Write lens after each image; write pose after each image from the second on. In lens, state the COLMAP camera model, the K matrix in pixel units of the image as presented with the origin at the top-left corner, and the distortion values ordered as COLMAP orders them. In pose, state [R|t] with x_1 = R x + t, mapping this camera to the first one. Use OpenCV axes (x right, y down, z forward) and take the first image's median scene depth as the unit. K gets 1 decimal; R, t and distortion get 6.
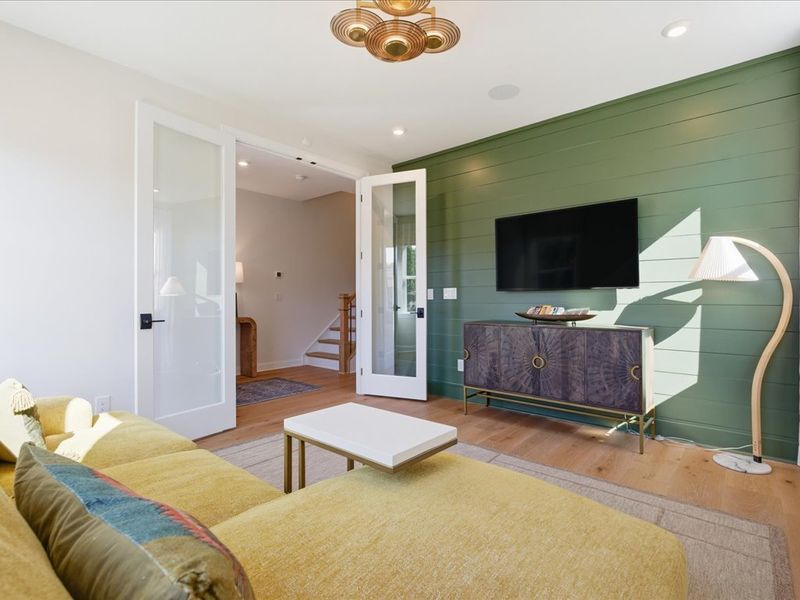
lens RADIAL K [[398.5, 0, 402.0], [0, 398.5, 302.7], [0, 0, 1]] dist [-0.003624, -0.000113]
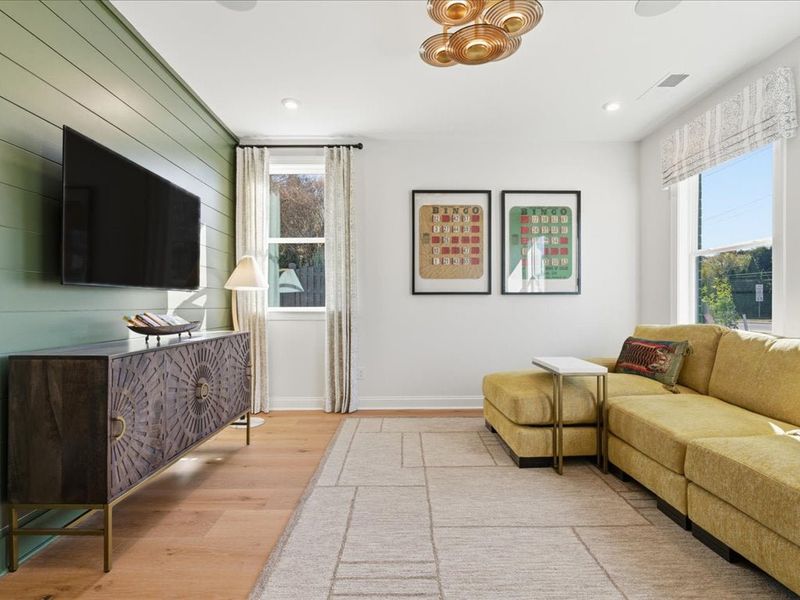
lens RADIAL K [[398.5, 0, 402.0], [0, 398.5, 302.7], [0, 0, 1]] dist [-0.003624, -0.000113]
pose [[-0.666220, 0.001340, 0.745754, -0.442239], [0.002578, 0.999997, 0.000506, -0.010904], [-0.745751, 0.002260, -0.666221, 1.240484]]
